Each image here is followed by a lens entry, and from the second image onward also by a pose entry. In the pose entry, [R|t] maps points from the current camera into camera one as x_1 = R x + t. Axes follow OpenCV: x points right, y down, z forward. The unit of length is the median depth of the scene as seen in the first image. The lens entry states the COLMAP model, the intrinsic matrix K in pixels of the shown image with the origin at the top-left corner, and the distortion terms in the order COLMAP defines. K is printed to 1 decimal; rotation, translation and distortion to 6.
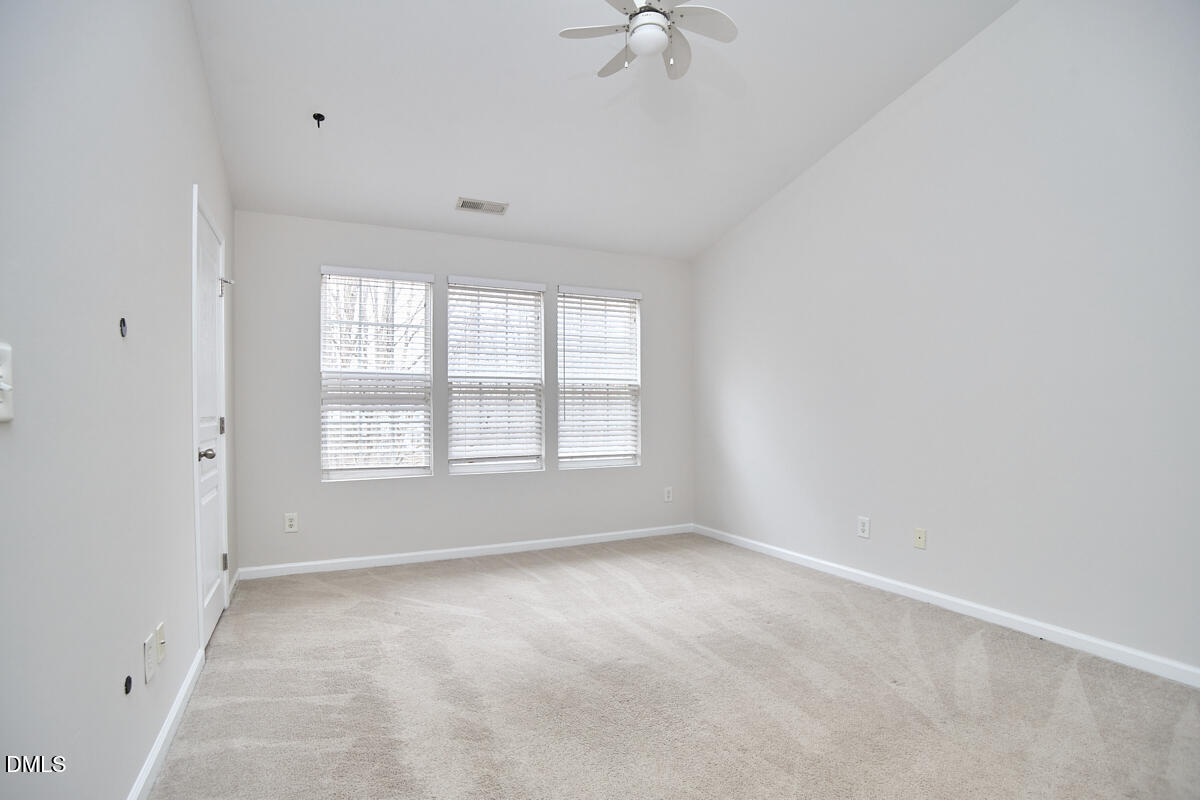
lens RADIAL K [[577.8, 0, 596.8], [0, 577.8, 417.3], [0, 0, 1]] dist [-0.026818, 0.010063]
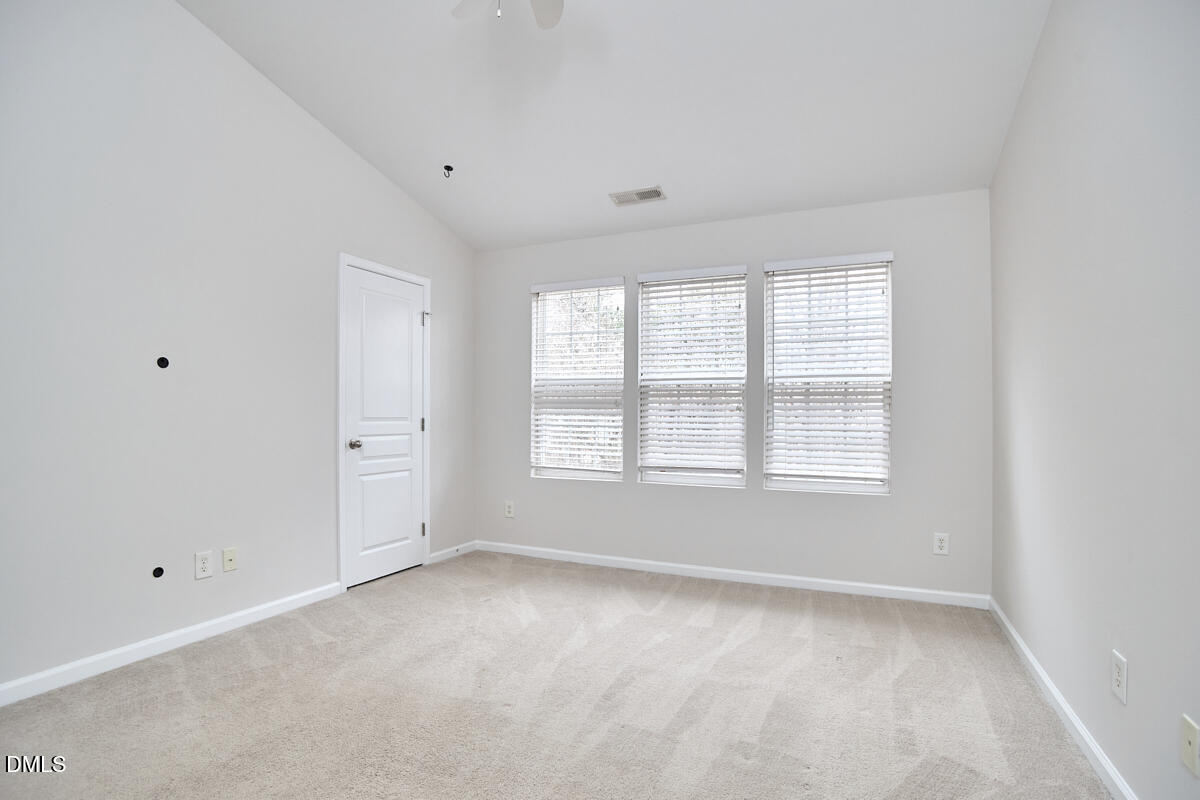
lens RADIAL K [[616.0, 0, 596.4], [0, 616.0, 420.6], [0, 0, 1]] dist [-0.001123, -0.074538]
pose [[0.645157, 0.016968, -0.763861, 0.466539], [-0.017299, 0.999821, 0.007598, -0.009185], [0.763854, 0.008313, 0.645336, 0.274534]]
